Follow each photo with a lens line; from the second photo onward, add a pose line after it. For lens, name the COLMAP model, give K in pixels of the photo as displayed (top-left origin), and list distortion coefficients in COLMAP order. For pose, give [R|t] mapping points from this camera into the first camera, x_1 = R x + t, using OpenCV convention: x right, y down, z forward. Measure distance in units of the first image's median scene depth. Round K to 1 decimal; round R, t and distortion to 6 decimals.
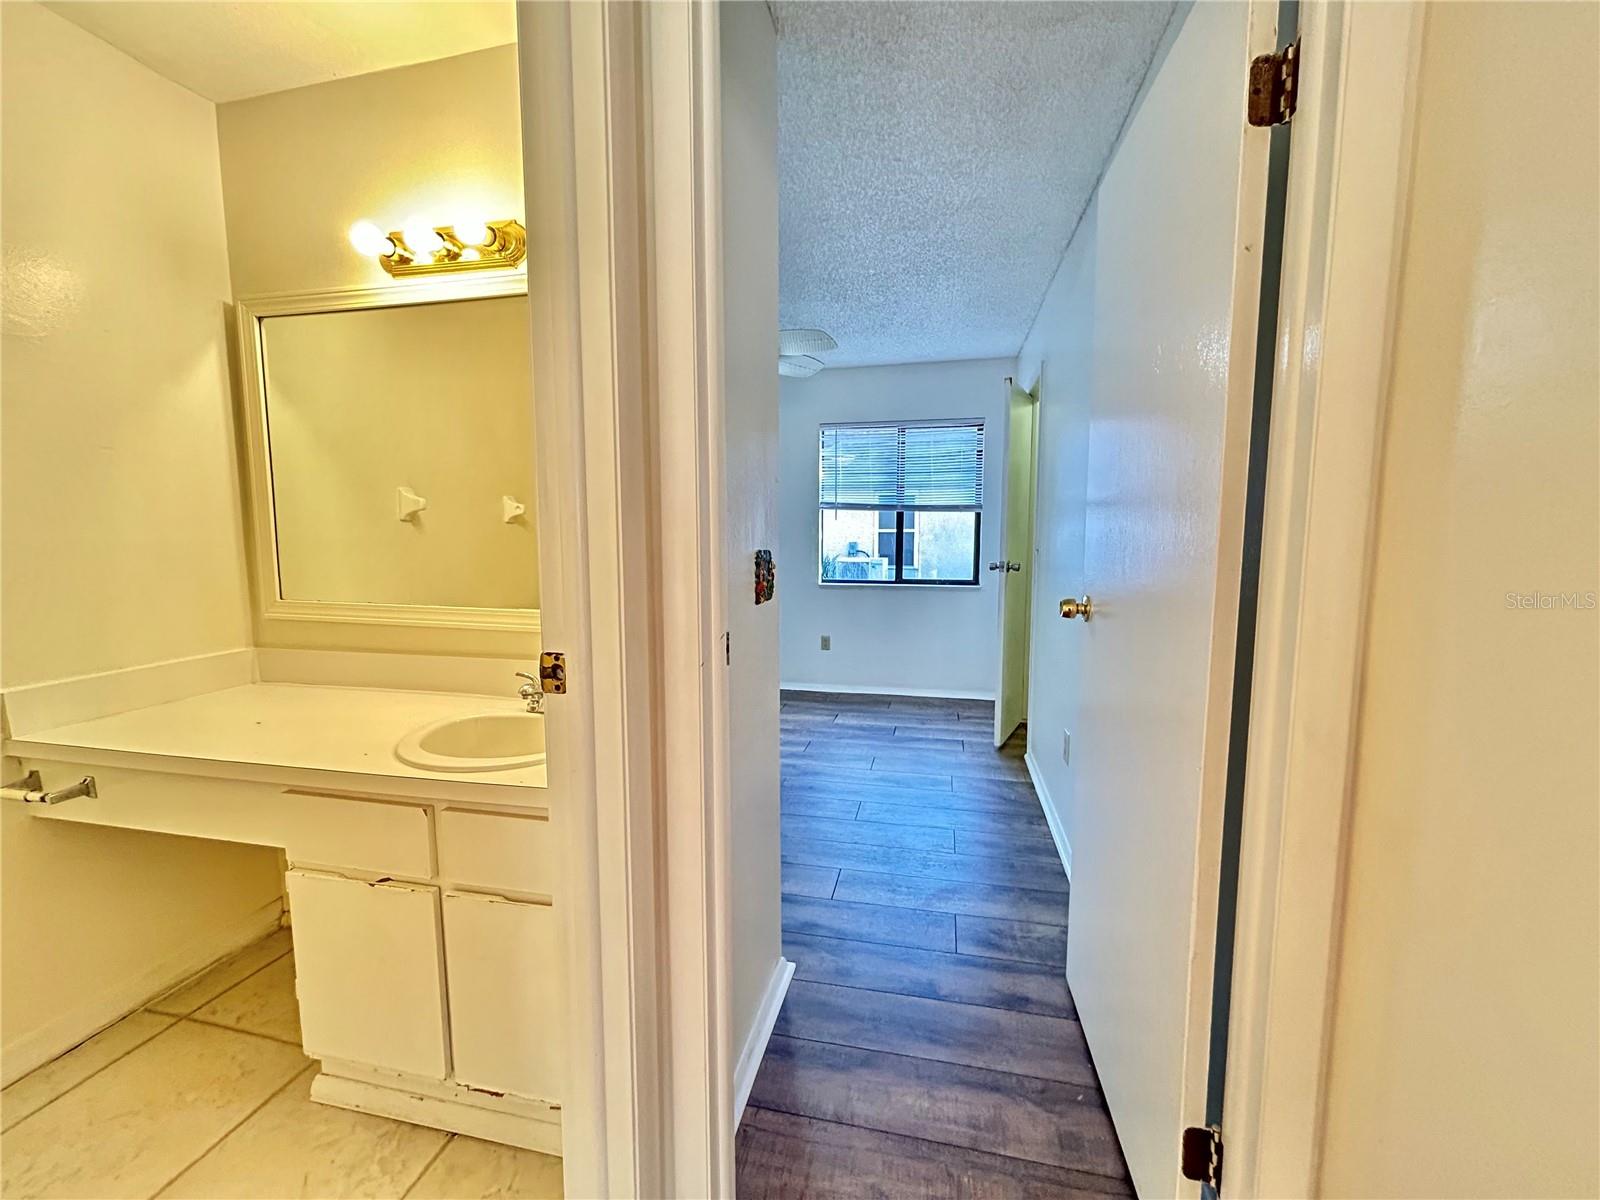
lens RADIAL K [[649.3, 0, 798.4], [0, 649.3, 607.7], [0, 0, 1]] dist [-0.002493, 0.000735]
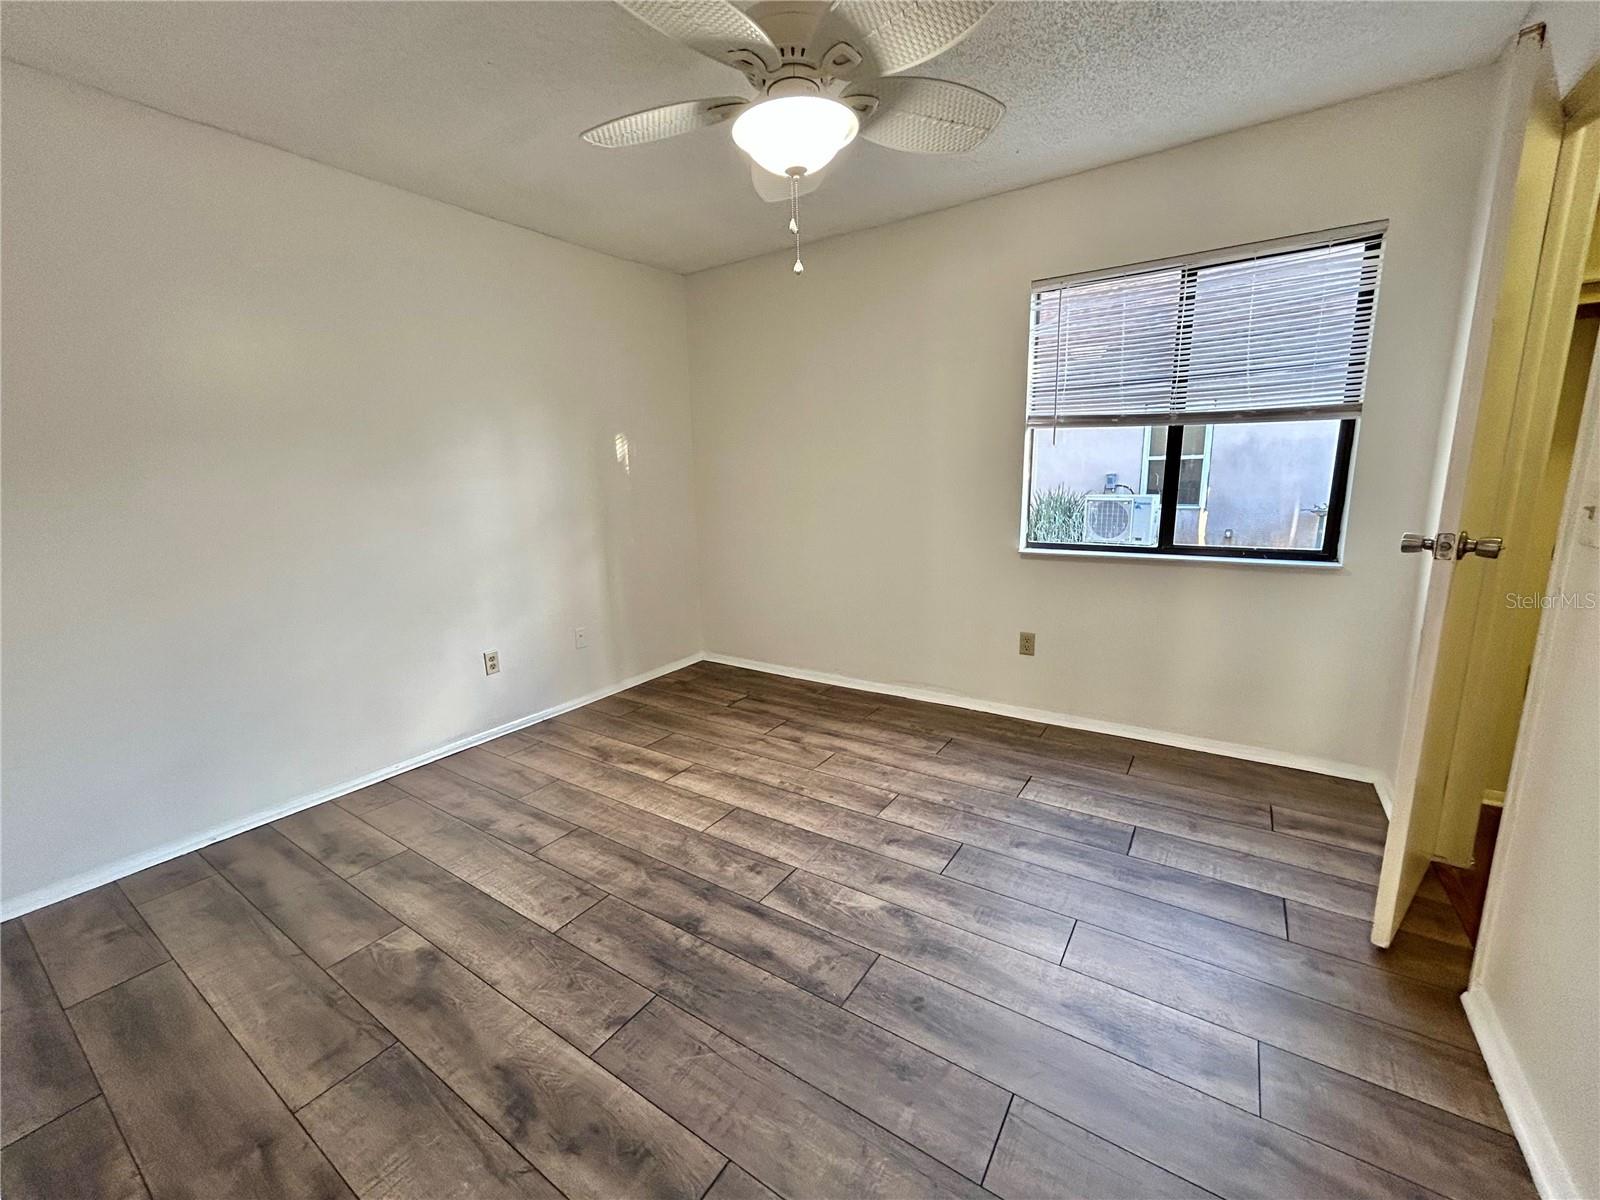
lens RADIAL K [[649.3, 0, 803.3], [0, 649.3, 599.5], [0, 0, 1]] dist [-0.002493, 0.000735]
pose [[0.932929, 0.050117, -0.356555, 0.068143], [-0.017993, 0.995518, 0.092849, -0.047617], [0.359610, -0.080206, 0.929649, 0.375069]]
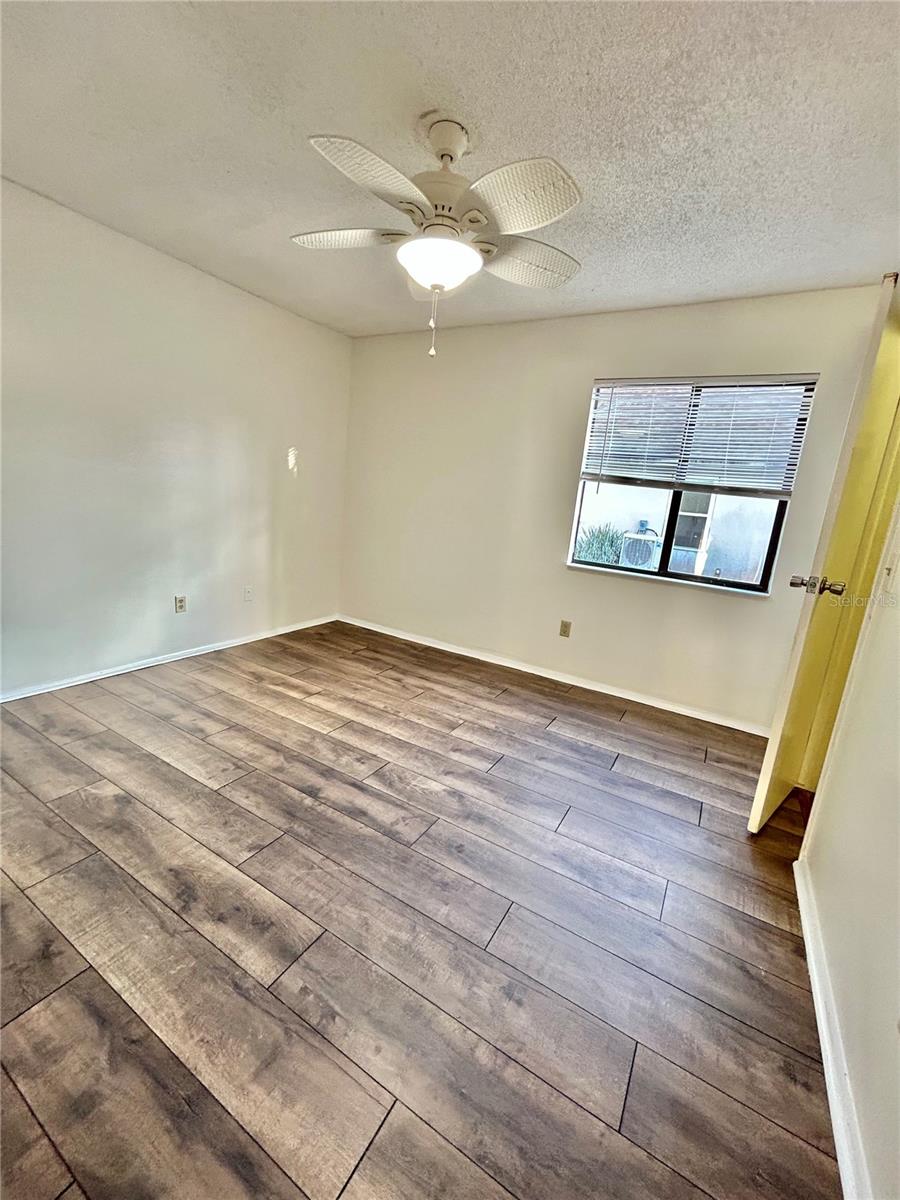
lens RADIAL K [[487.0, 0, 456.3], [0, 487.0, 599.0], [0, 0, 1]] dist [-0.002493, 0.000735]
pose [[0.948737, 0.153114, -0.276504, 0.087427], [-0.129055, 0.986240, 0.103318, -0.041947], [0.288518, -0.062337, 0.955443, 0.336440]]
